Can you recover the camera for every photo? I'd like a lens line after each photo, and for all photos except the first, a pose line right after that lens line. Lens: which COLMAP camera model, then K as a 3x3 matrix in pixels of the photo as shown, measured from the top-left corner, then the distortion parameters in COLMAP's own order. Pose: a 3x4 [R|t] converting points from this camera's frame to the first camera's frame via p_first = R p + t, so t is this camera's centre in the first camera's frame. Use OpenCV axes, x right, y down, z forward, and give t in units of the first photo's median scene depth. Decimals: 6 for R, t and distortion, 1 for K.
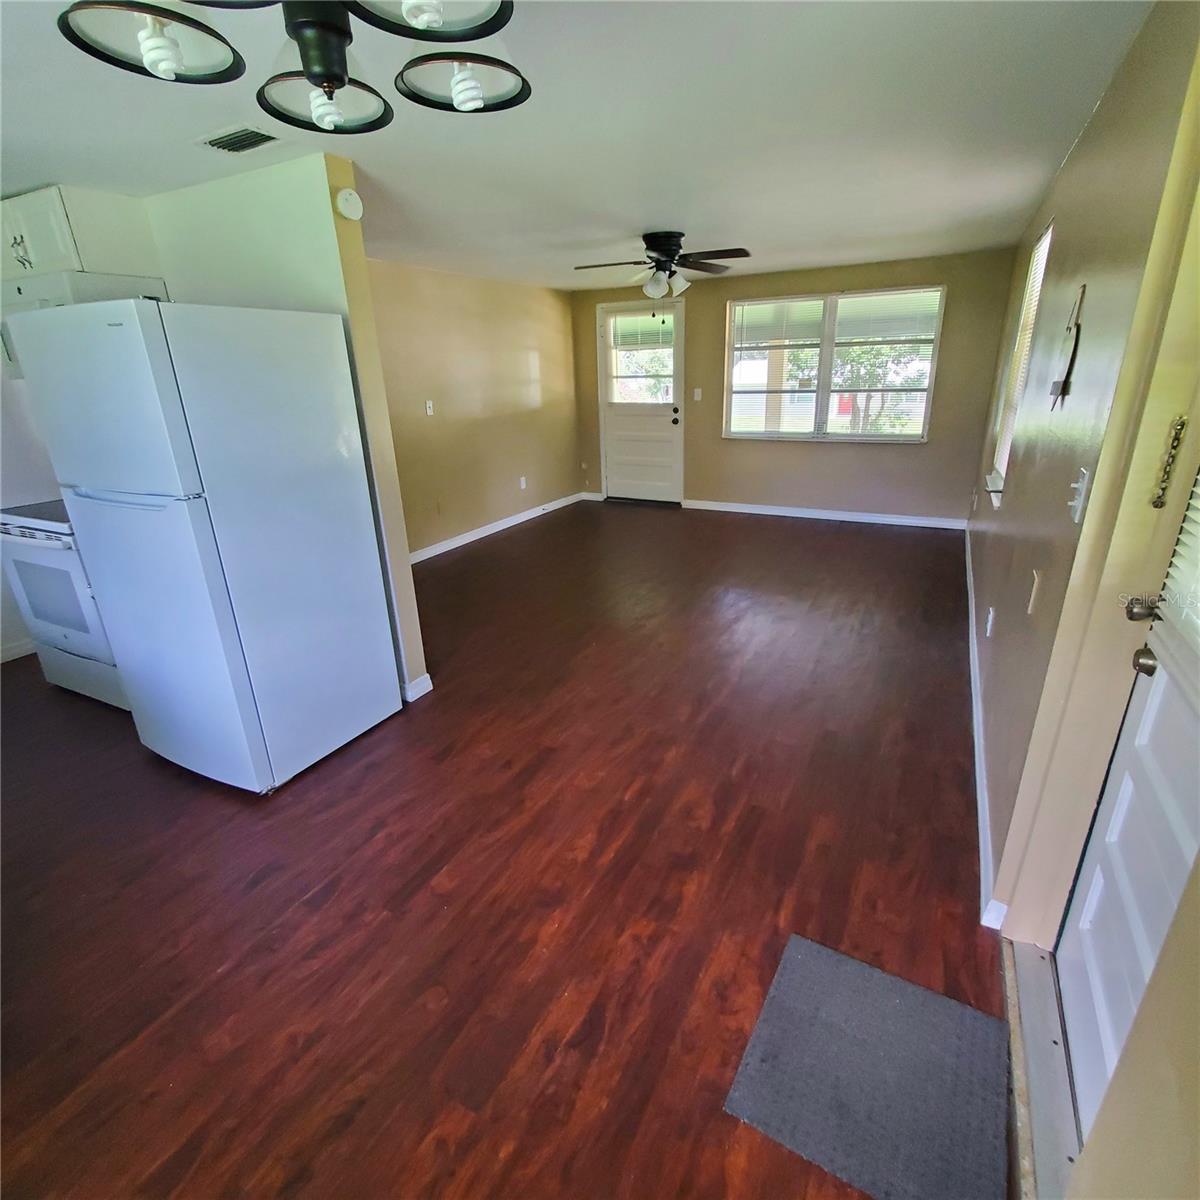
lens RADIAL K [[632.4, 0, 610.5], [0, 632.4, 593.6], [0, 0, 1]] dist [-0.005534, 0.001517]
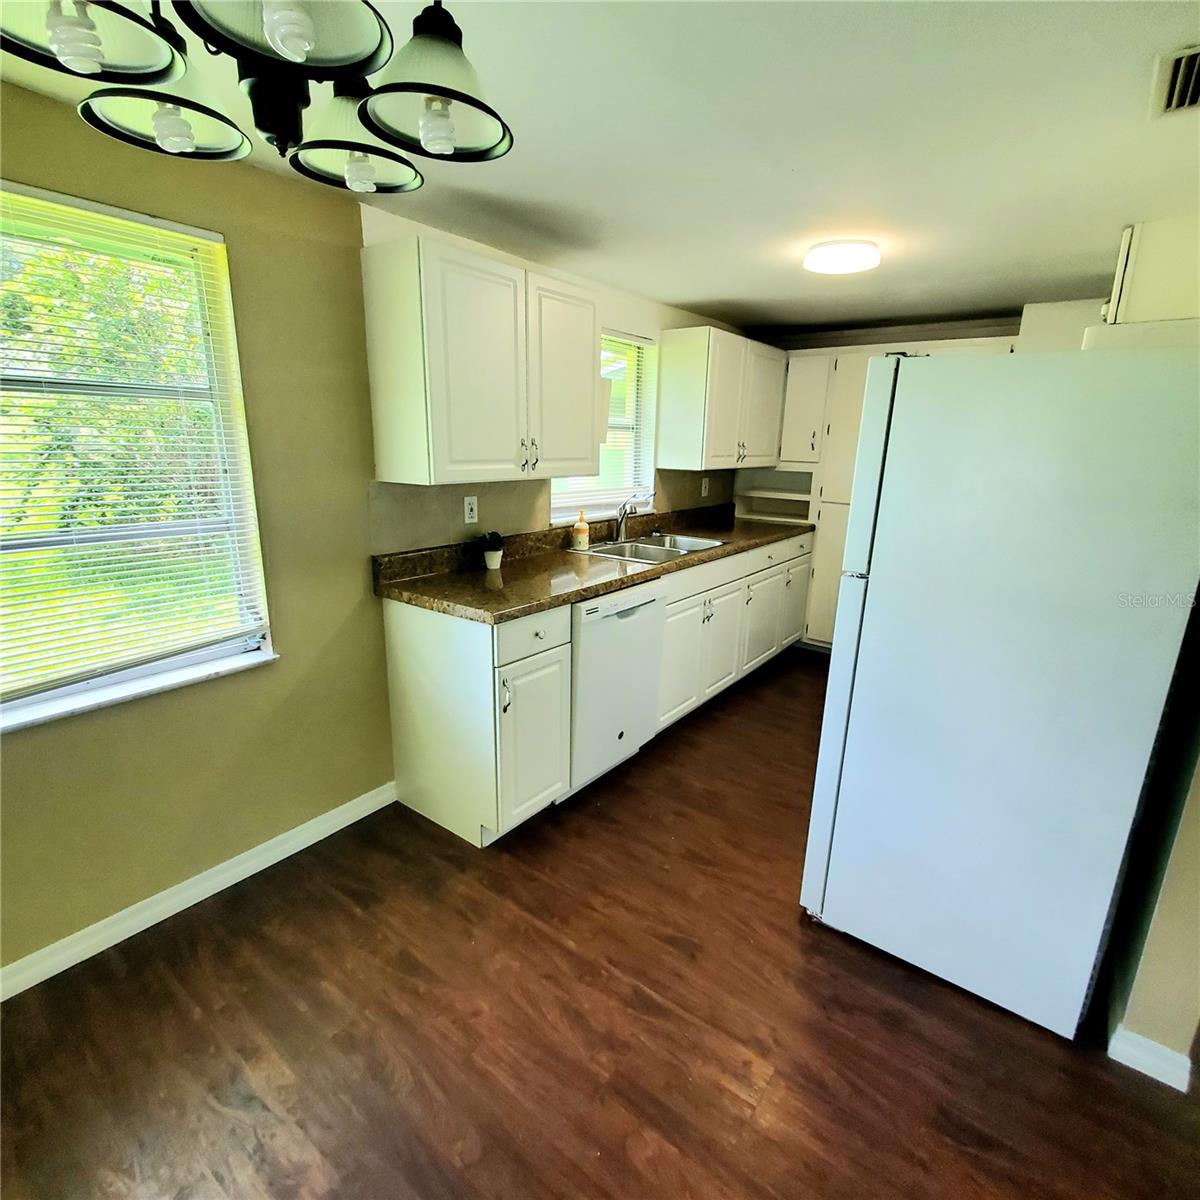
lens RADIAL K [[632.4, 0, 605.7], [0, 632.4, 597.2], [0, 0, 1]] dist [-0.005534, 0.001517]
pose [[-0.175604, 0.270306, -0.946624, 0.203784], [-0.352557, 0.880523, 0.316832, -0.244602], [0.919166, 0.389376, -0.059325, 0.647664]]
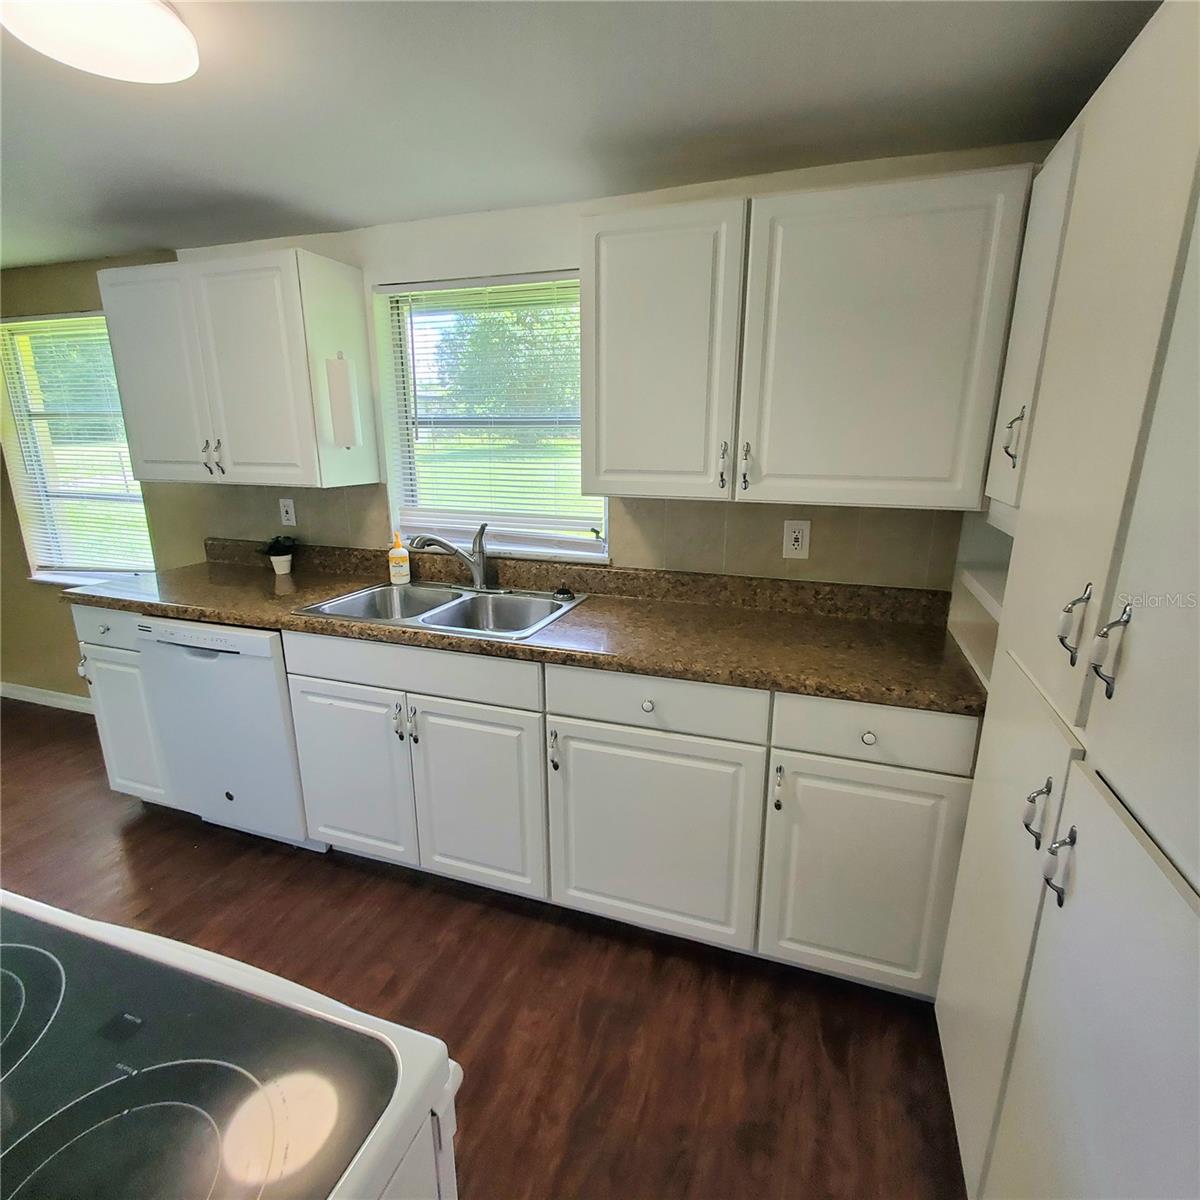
lens RADIAL K [[632.4, 0, 604.3], [0, 632.4, 607.2], [0, 0, 1]] dist [-0.005534, 0.001517]
pose [[-0.989728, 0.065476, -0.127088, -1.330012], [-0.020266, 0.815720, 0.578091, -0.472153], [0.141519, 0.574729, -0.806014, 1.412895]]
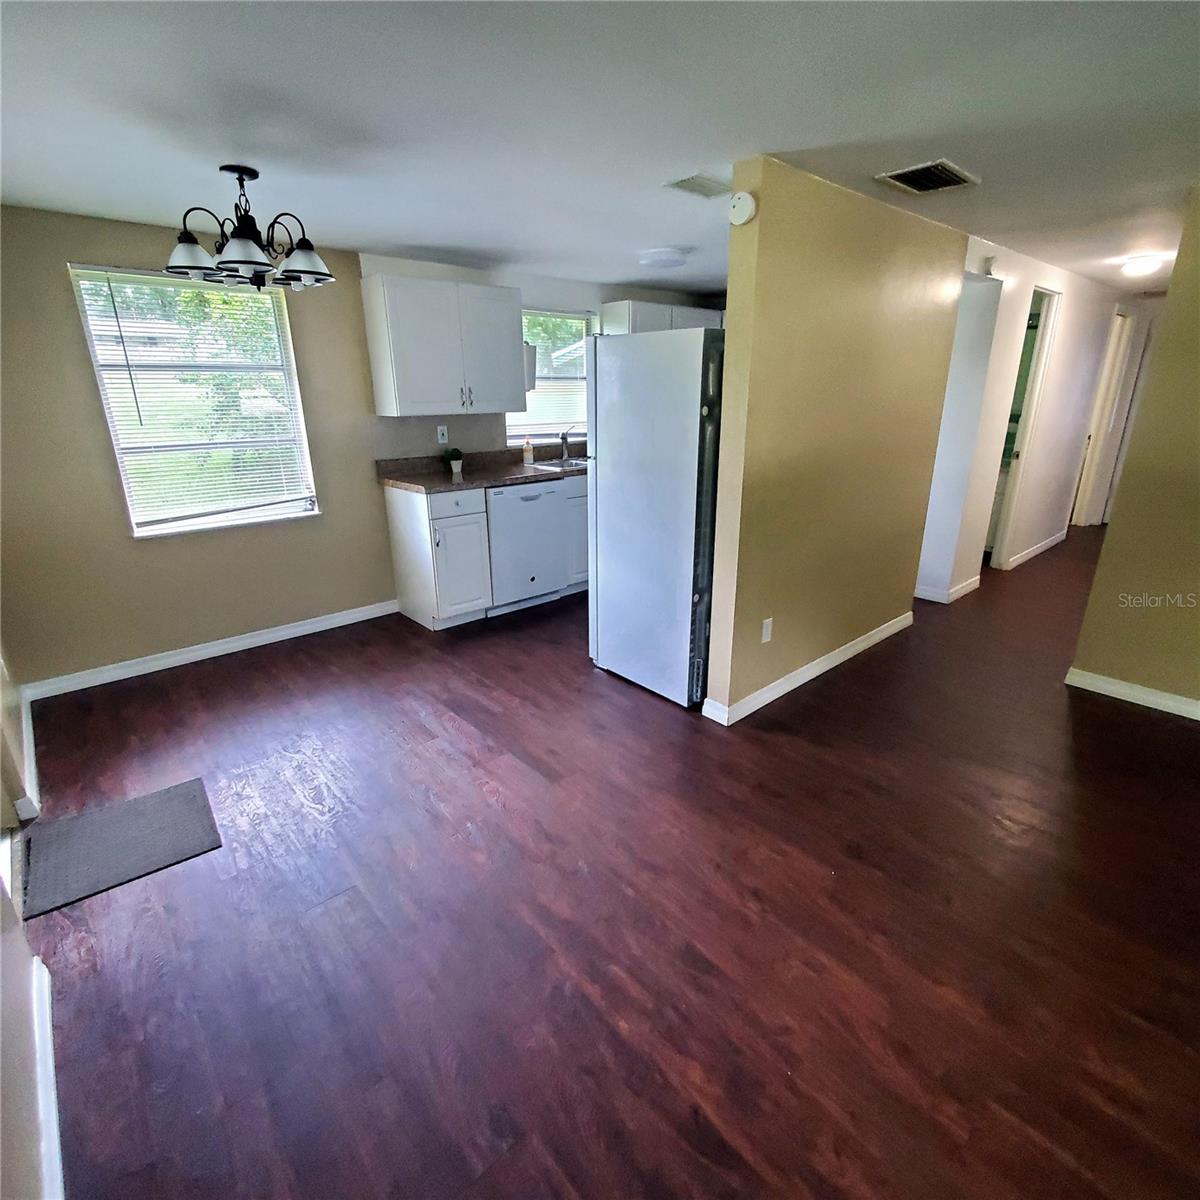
lens RADIAL K [[632.4, 0, 607.0], [0, 632.4, 602.6], [0, 0, 1]] dist [-0.005534, 0.001517]
pose [[-0.359810, 0.332259, -0.871860, 0.715182], [-0.302710, 0.842326, 0.445930, -0.489918], [0.882555, 0.424371, -0.202499, 1.306014]]
